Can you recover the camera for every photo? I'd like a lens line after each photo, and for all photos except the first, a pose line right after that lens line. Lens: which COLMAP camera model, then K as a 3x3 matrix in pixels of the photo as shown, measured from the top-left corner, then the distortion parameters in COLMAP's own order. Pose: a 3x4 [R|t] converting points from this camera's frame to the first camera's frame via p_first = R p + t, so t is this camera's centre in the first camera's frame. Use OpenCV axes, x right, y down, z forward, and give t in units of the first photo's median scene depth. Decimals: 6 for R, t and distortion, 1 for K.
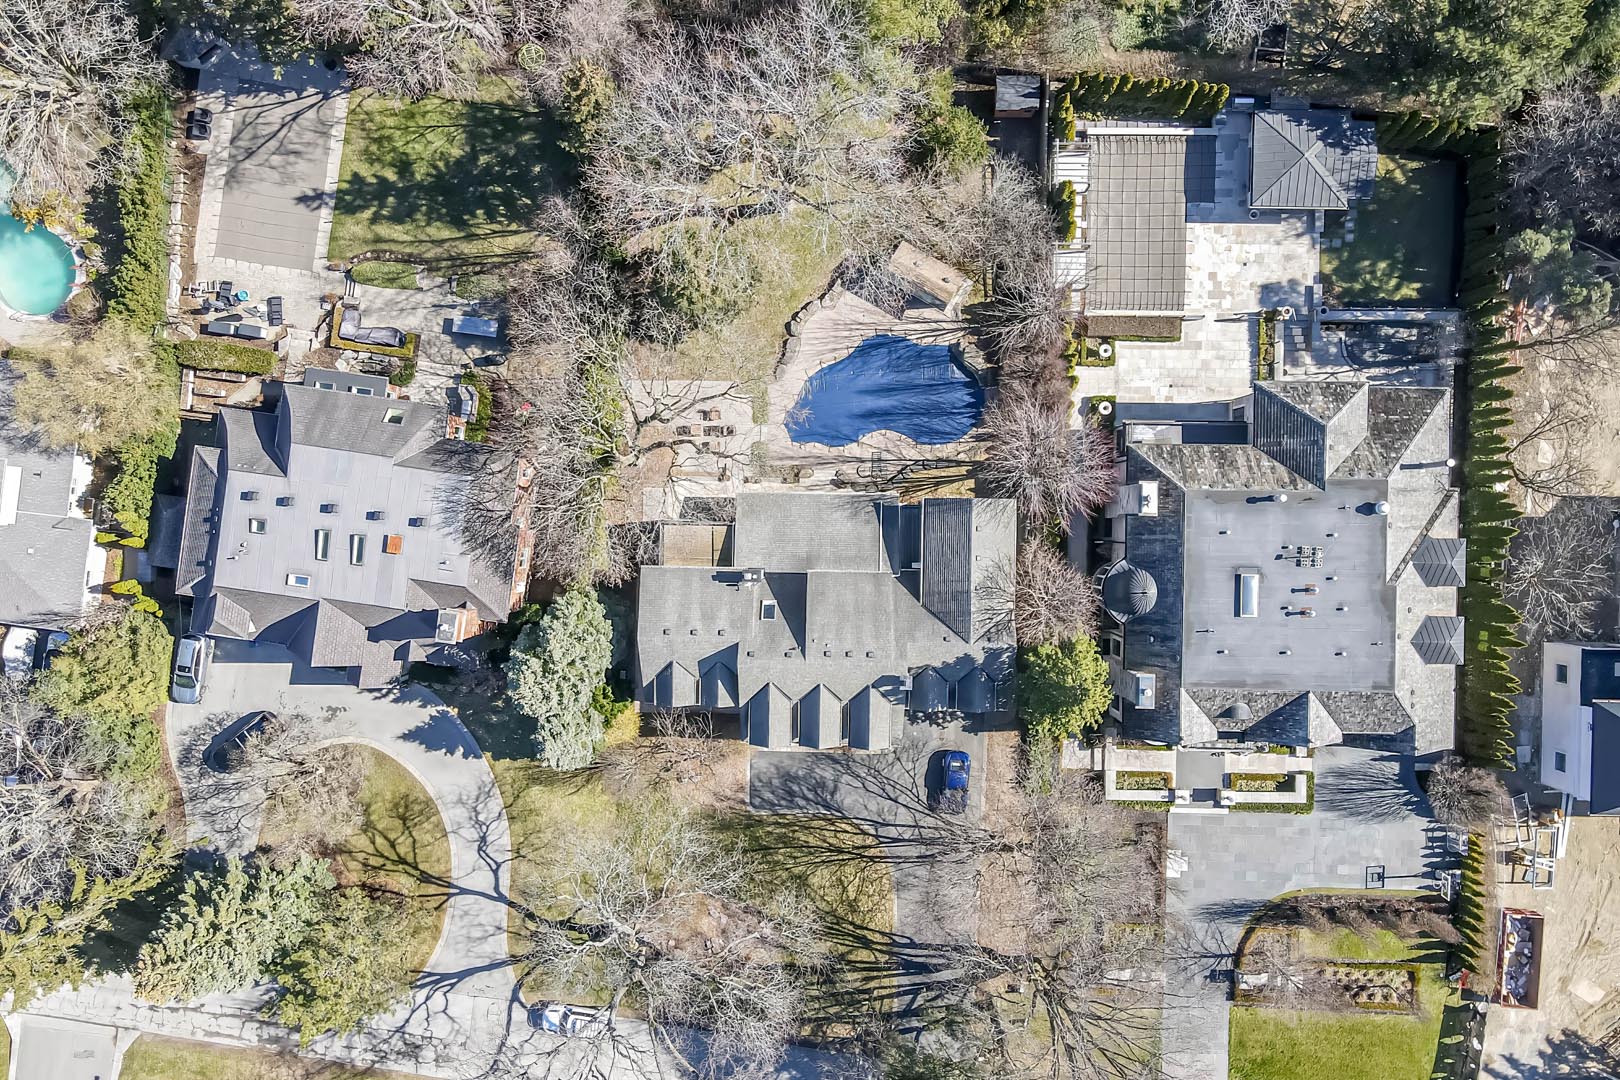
lens RADIAL K [[1125.1, 0, 813.2], [0, 1125.1, 535.3], [0, 0, 1]] dist [0.017438, 0.012426]
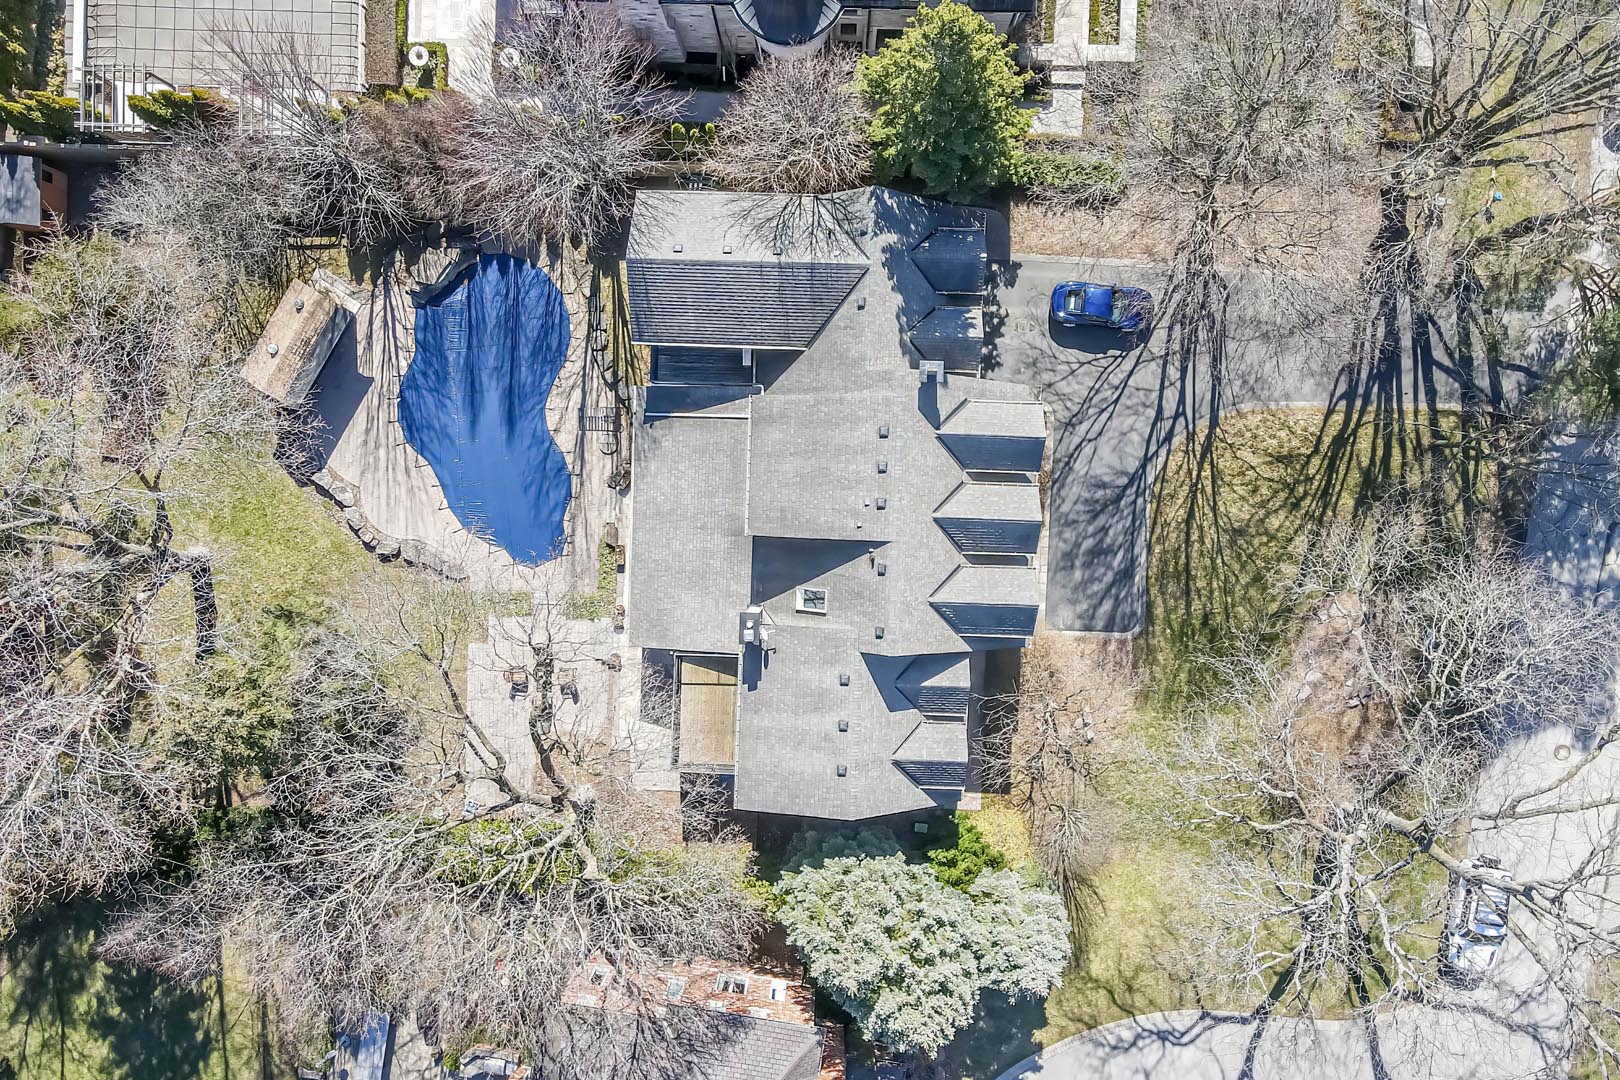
lens RADIAL K [[1125.1, 0, 812.4], [0, 1125.1, 530.6], [0, 0, 1]] dist [0.017438, 0.012426]
pose [[0.018143, -0.999835, 0.000156, -0.002419], [0.999441, 0.018131, -0.028077, 0.079466], [0.028069, 0.000666, 0.999606, 0.373723]]
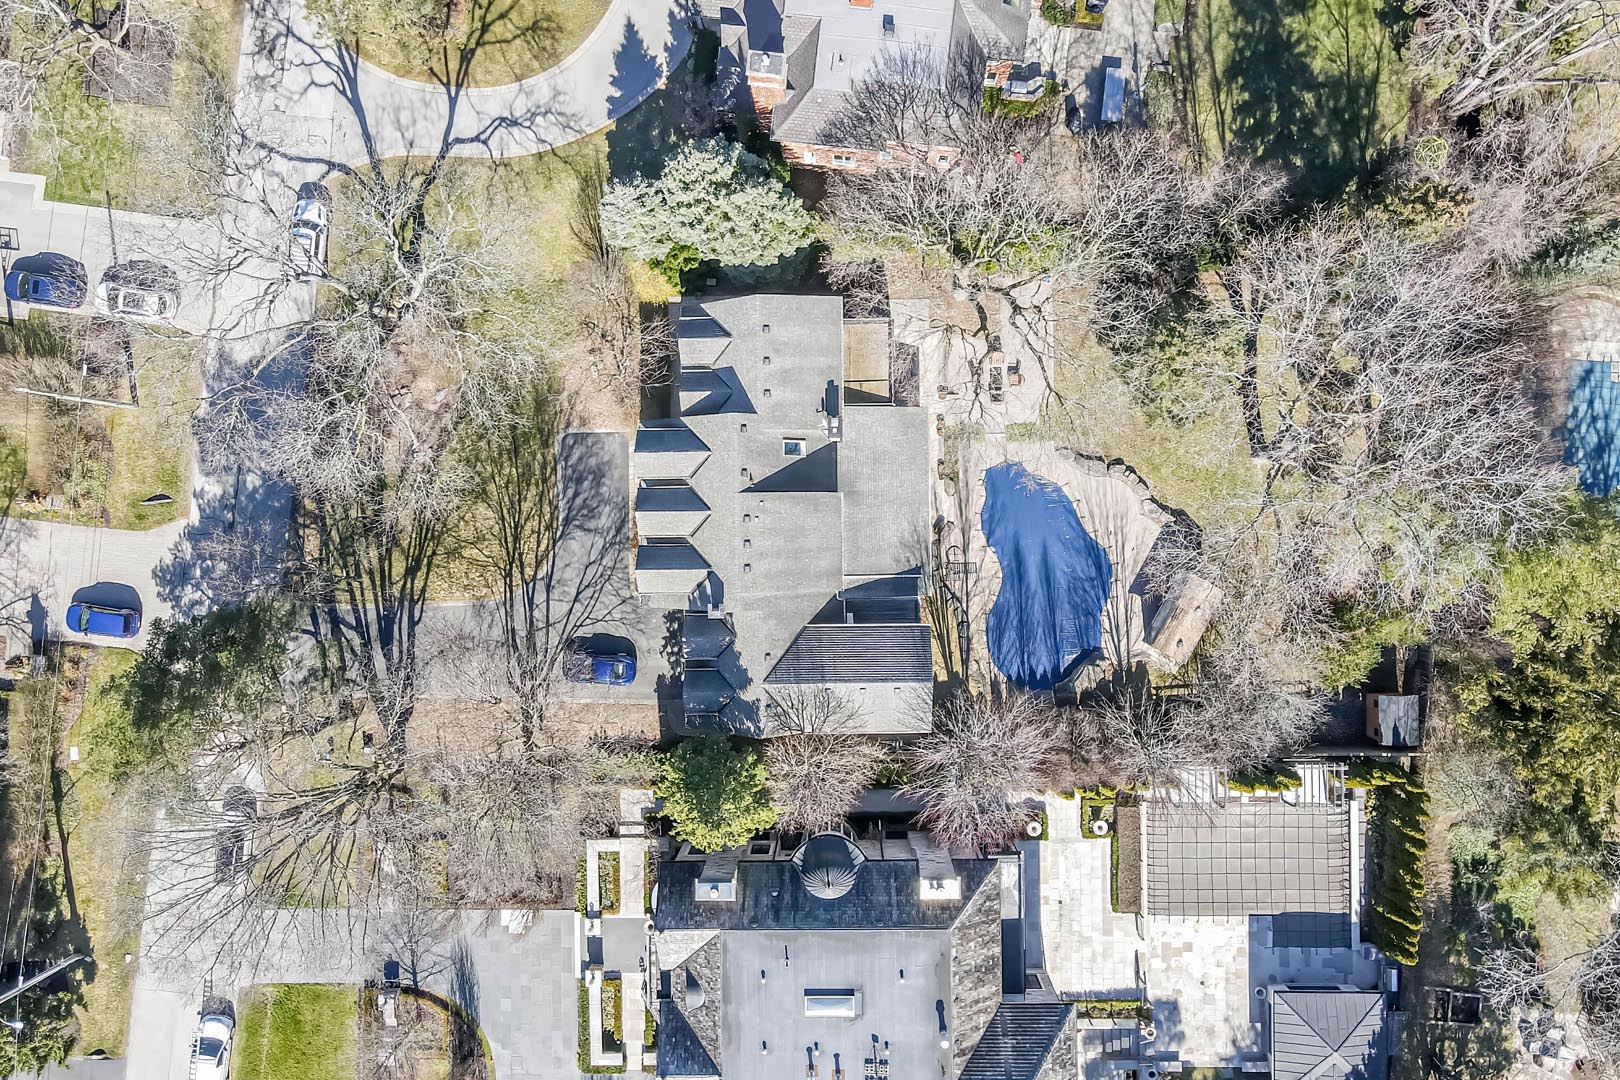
lens RADIAL K [[1125.1, 0, 811.2], [0, 1125.1, 533.0], [0, 0, 1]] dist [0.017438, 0.012426]
pose [[0.027497, 0.998980, 0.035814, -0.005394], [-0.999563, 0.027089, 0.011829, 0.043116], [0.010847, -0.036123, 0.999288, 0.135839]]
